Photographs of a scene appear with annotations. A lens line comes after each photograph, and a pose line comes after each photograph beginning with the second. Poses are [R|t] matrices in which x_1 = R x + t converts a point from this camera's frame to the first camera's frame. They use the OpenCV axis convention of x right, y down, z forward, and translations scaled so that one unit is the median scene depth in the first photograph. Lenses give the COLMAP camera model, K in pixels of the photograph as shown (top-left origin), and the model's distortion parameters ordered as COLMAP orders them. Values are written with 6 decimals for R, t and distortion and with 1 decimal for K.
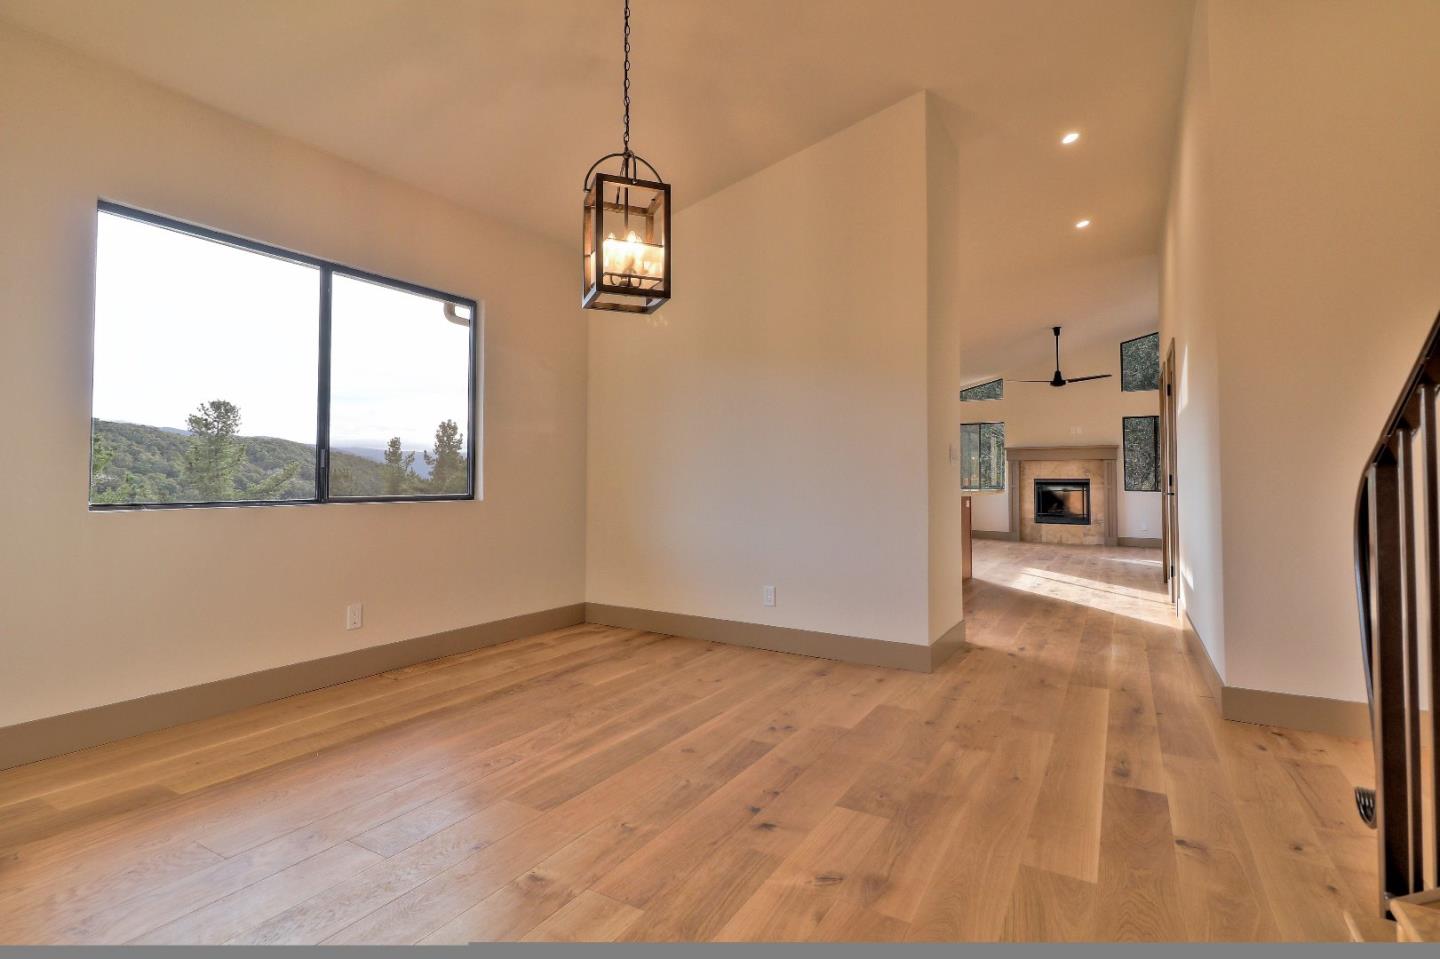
lens RADIAL K [[695.5, 0, 717.6], [0, 695.5, 461.4], [0, 0, 1]] dist [0.002467, 0.000538]
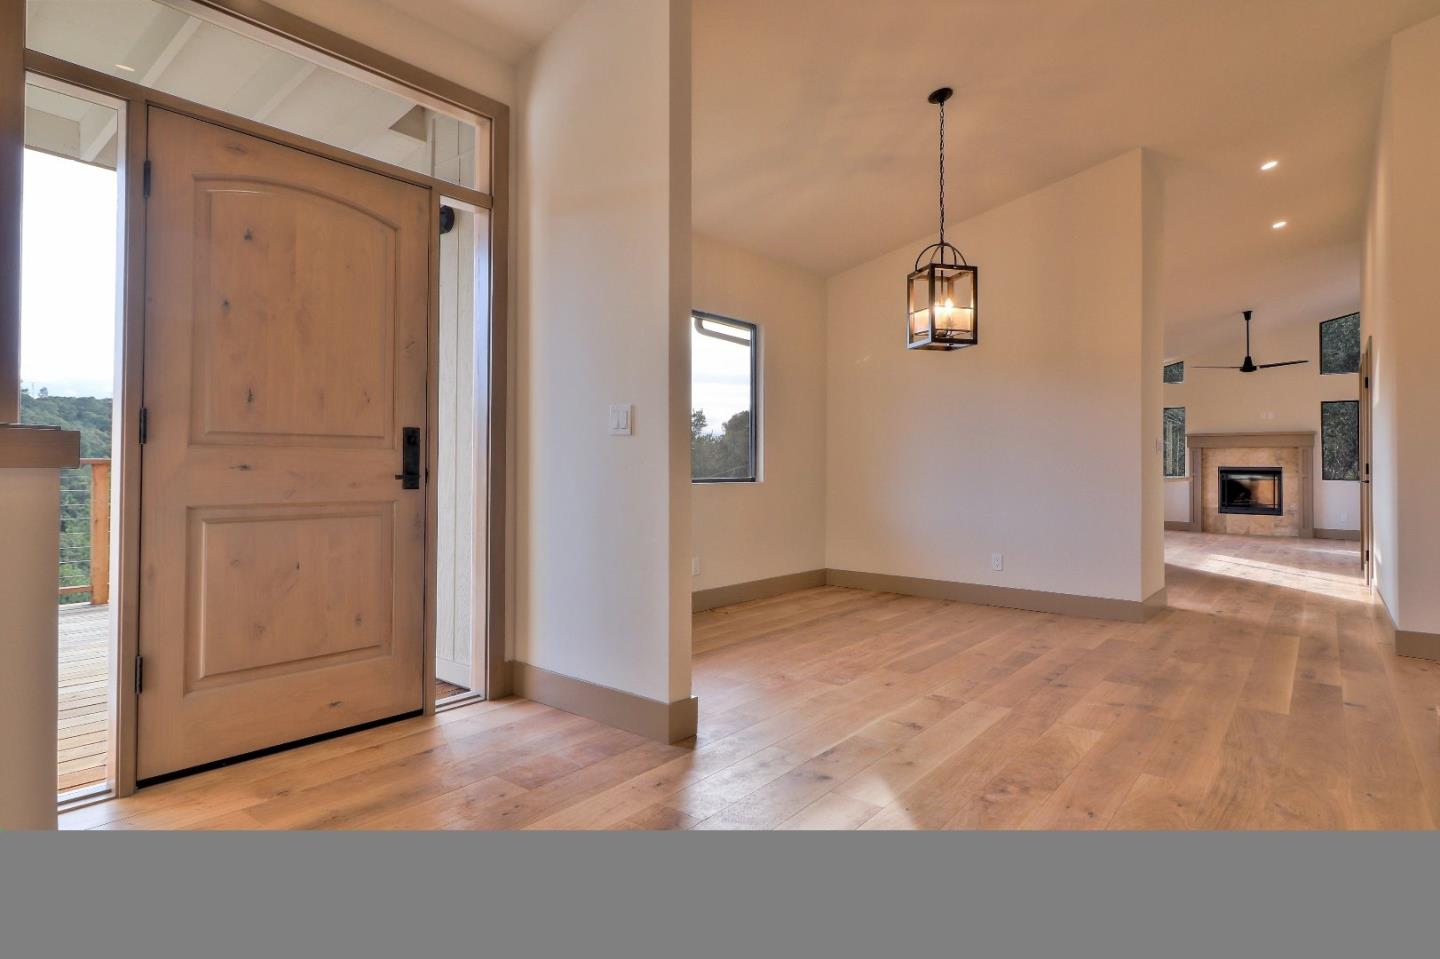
lens RADIAL K [[776.3, 0, 717.8], [0, 776.3, 460.1], [0, 0, 1]] dist [0.003918, -0.000207]
pose [[0.990854, 0.002022, -0.134920, -0.134290], [0.000462, 0.999831, 0.018382, -0.006882], [0.134934, -0.018277, 0.990686, -0.244524]]
